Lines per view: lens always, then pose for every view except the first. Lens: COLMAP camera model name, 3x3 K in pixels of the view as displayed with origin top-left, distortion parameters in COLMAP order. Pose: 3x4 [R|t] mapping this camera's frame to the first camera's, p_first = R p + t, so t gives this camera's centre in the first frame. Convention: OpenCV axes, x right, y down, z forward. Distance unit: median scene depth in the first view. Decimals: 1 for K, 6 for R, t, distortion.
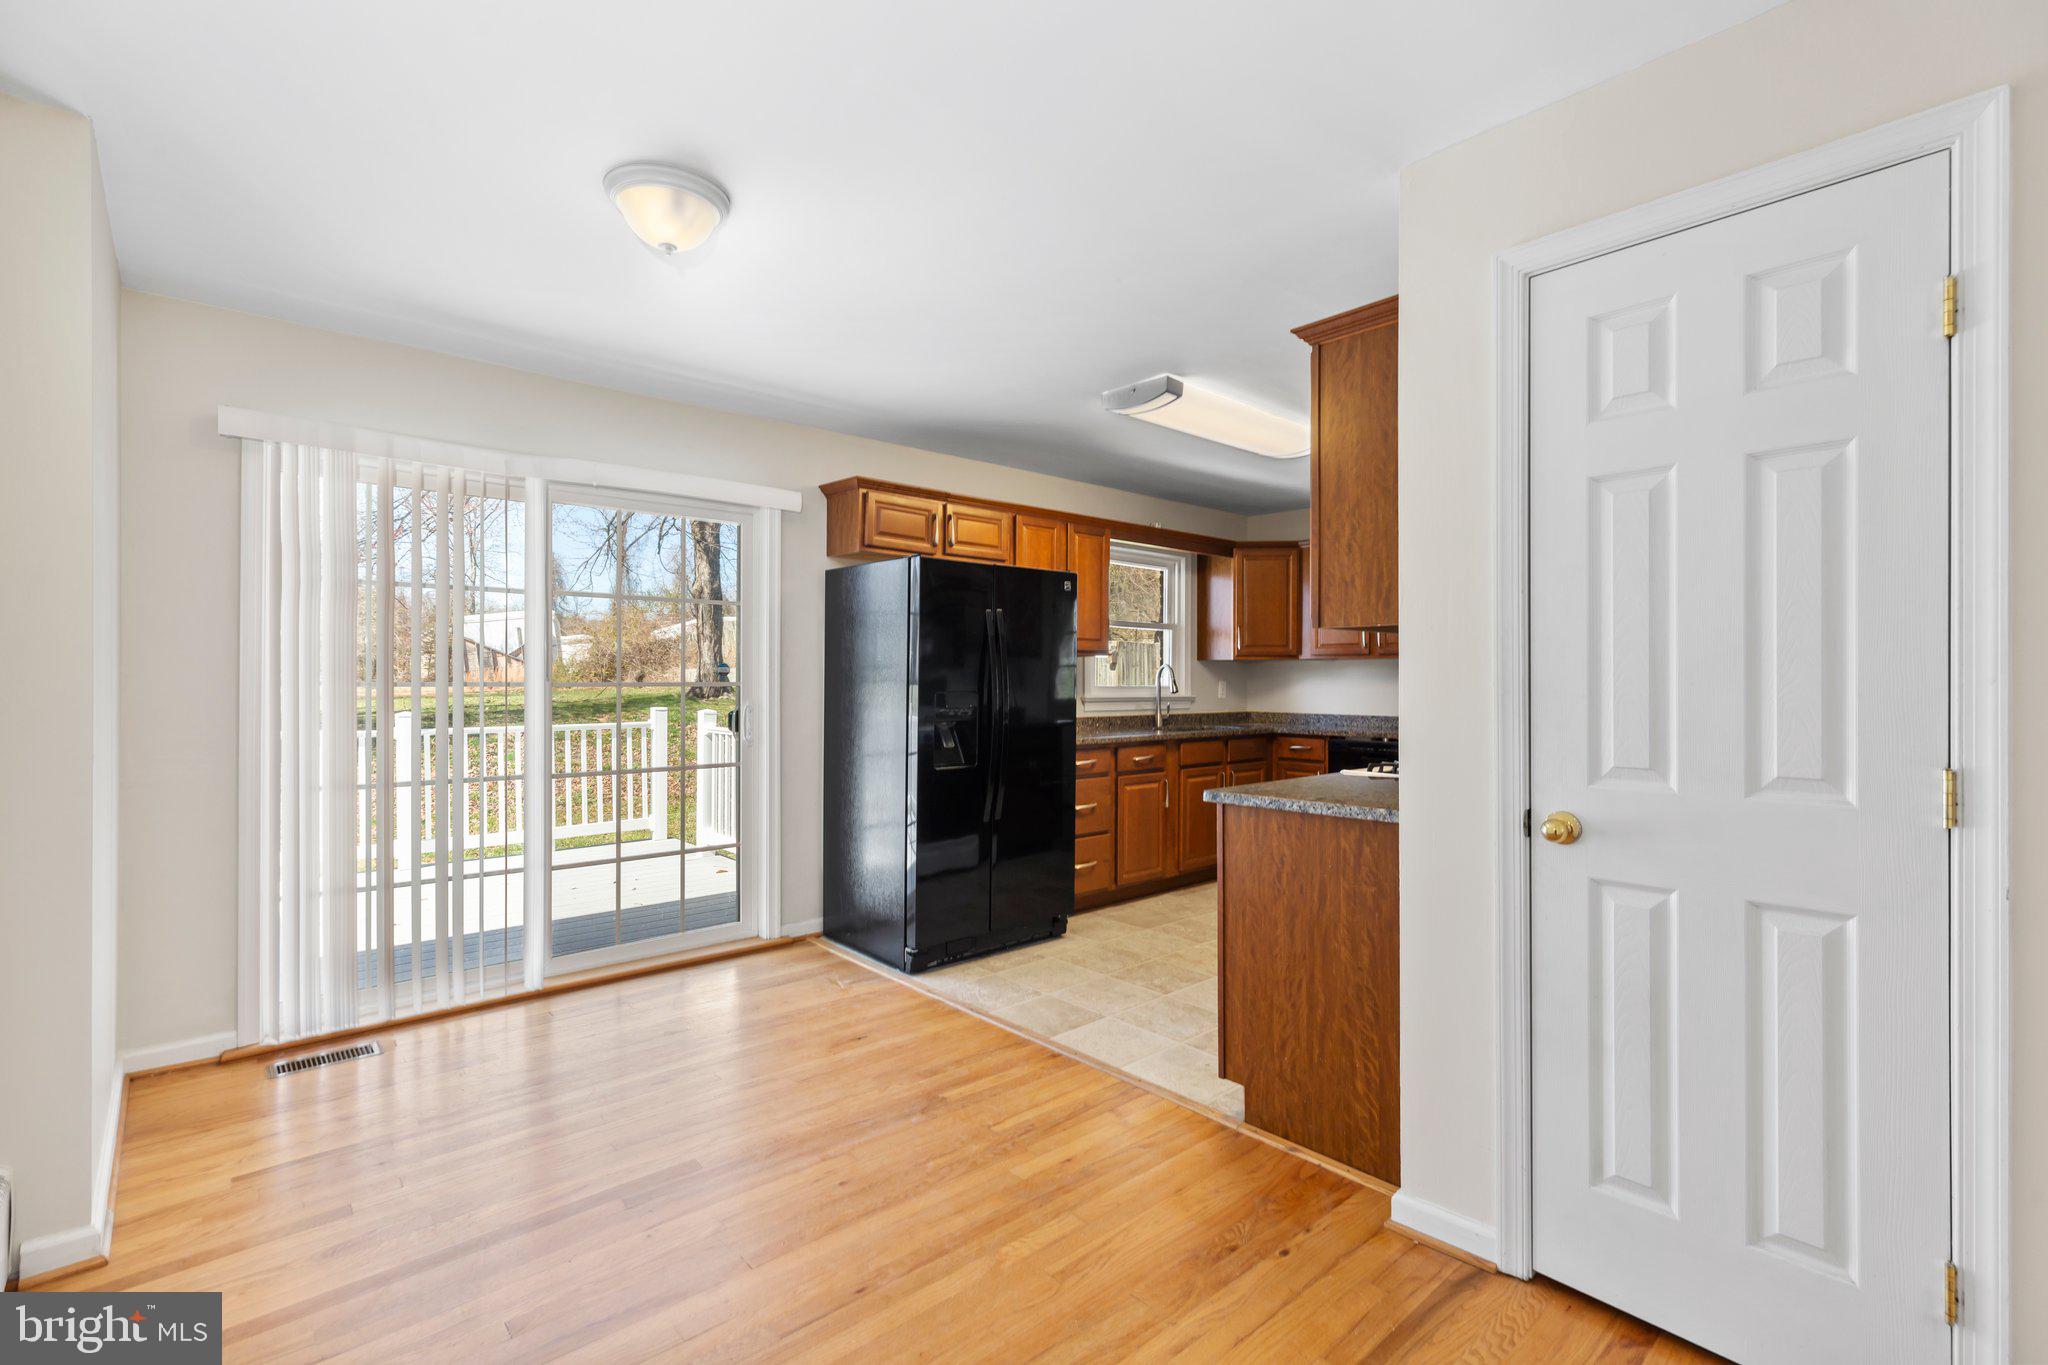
lens RADIAL K [[930.6, 0, 1024.0], [0, 930.6, 693.5], [0, 0, 1]] dist [0.011872, 0.000223]
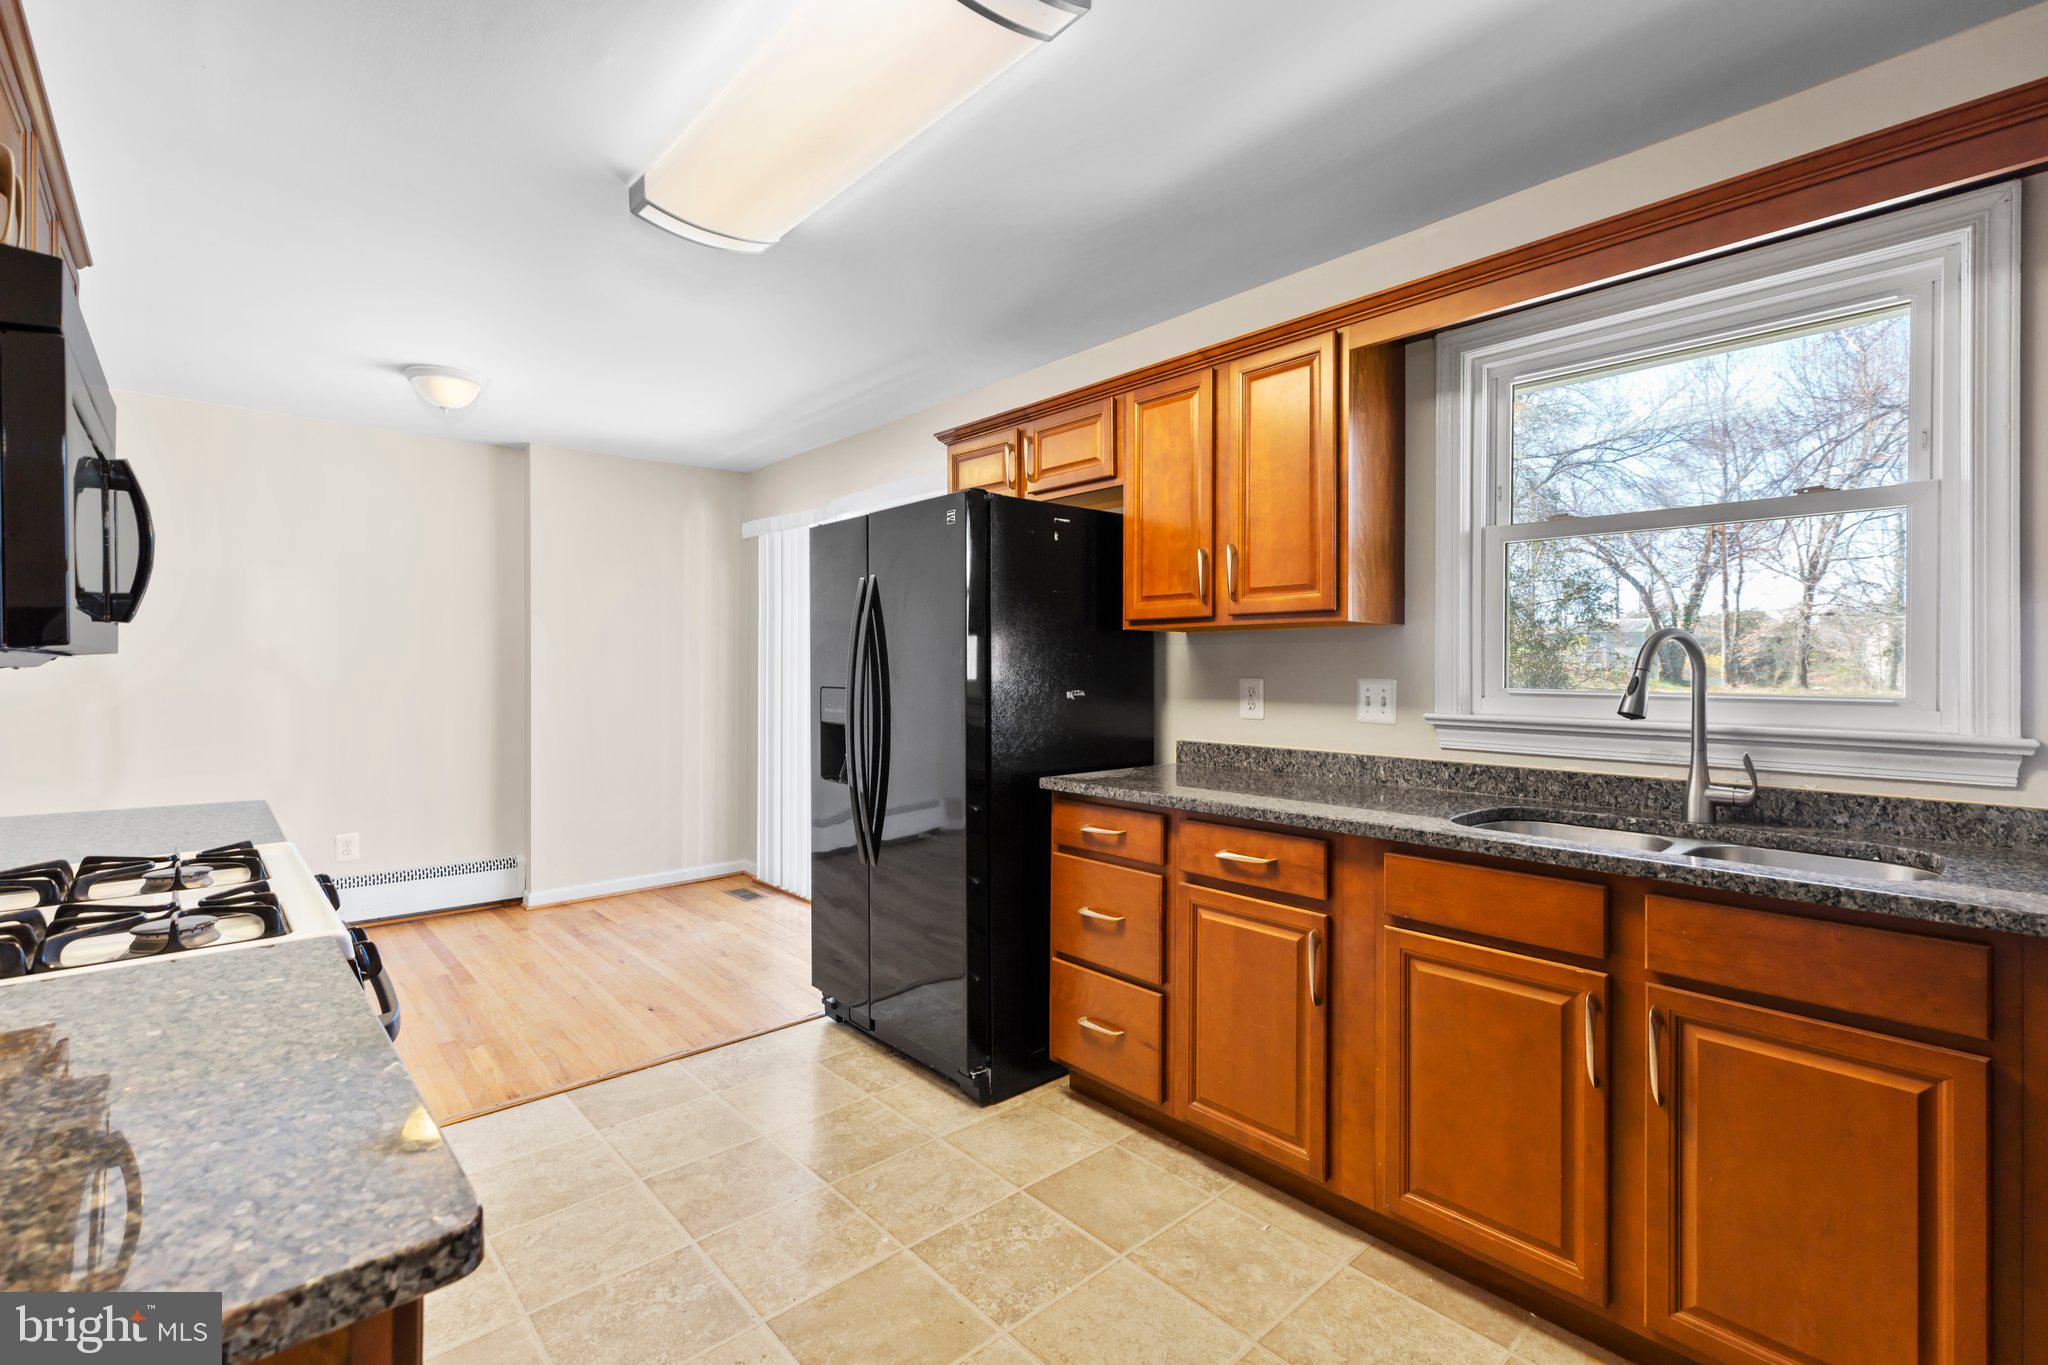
lens RADIAL K [[899.6, 0, 1024.0], [0, 899.6, 682.5], [0, 0, 1]] dist [0.003125, 0.000061]
pose [[0.005186, 0.007758, -0.999956, 0.558670], [-0.020656, 0.999757, 0.007650, -0.012132], [0.999773, 0.020615, 0.005345, 0.928995]]
